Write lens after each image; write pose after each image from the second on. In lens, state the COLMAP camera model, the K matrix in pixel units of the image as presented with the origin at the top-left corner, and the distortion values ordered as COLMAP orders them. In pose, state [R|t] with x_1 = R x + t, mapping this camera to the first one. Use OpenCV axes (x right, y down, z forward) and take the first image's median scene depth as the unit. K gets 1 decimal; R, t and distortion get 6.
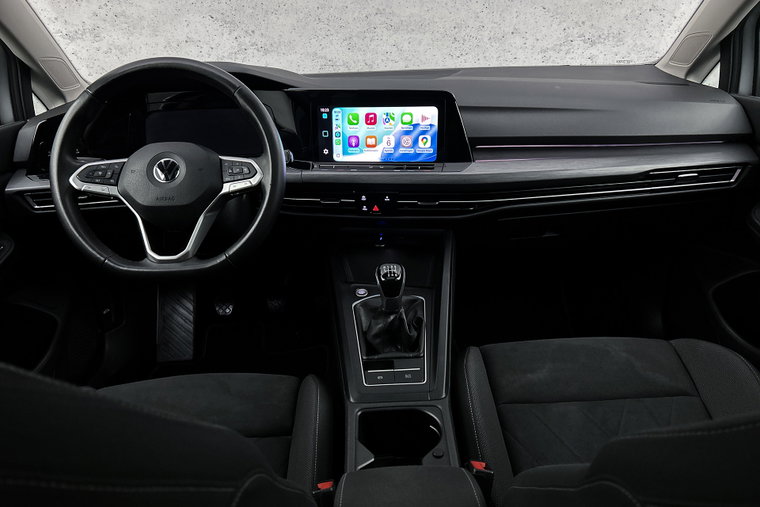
lens RADIAL K [[567.6, 0, 379.9], [0, 567.6, 267.0], [0, 0, 1]] dist [0.071643, -0.076864]
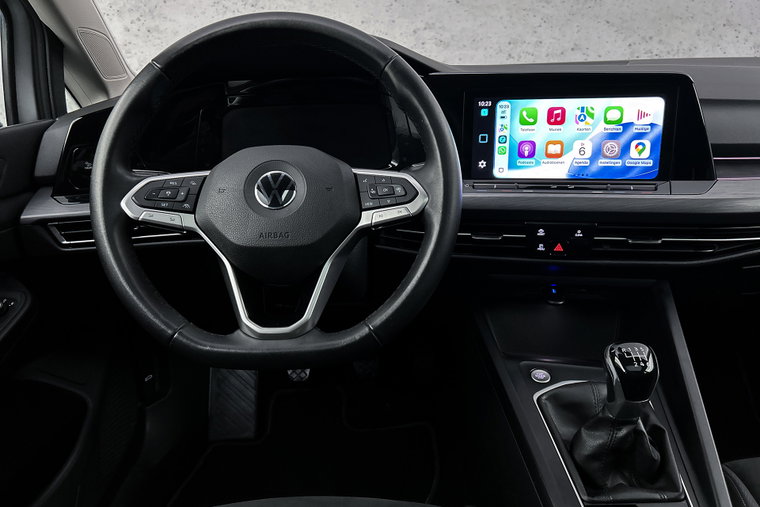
lens RADIAL K [[567.6, 0, 379.9], [0, 567.6, 267.0], [0, 0, 1]] dist [0.071643, -0.076864]
pose [[0.999645, 0.011498, -0.024035, -0.205331], [-0.012536, 0.998975, -0.043486, -0.049769], [0.023511, 0.043772, 0.998765, 0.327292]]
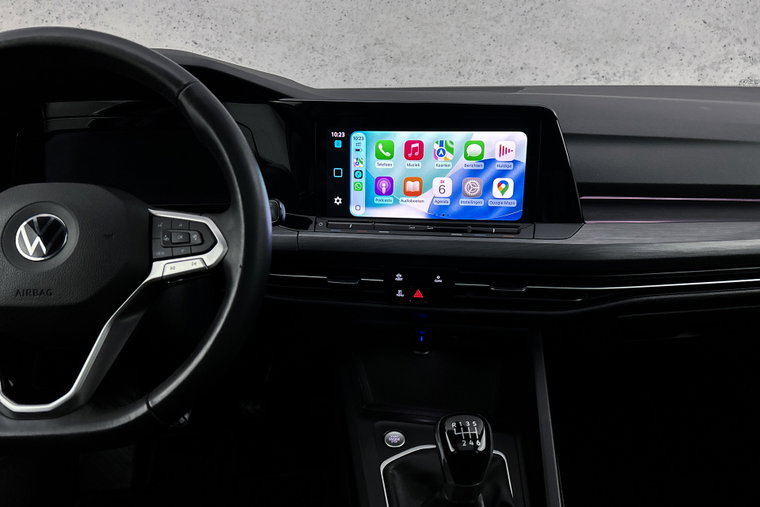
lens RADIAL K [[567.6, 0, 379.9], [0, 567.6, 267.0], [0, 0, 1]] dist [0.071643, -0.076864]
pose [[0.999518, 0.016383, 0.026388, -0.066285], [-0.014663, 0.997835, -0.064114, -0.094876], [-0.027381, 0.063696, 0.997594, 0.399868]]
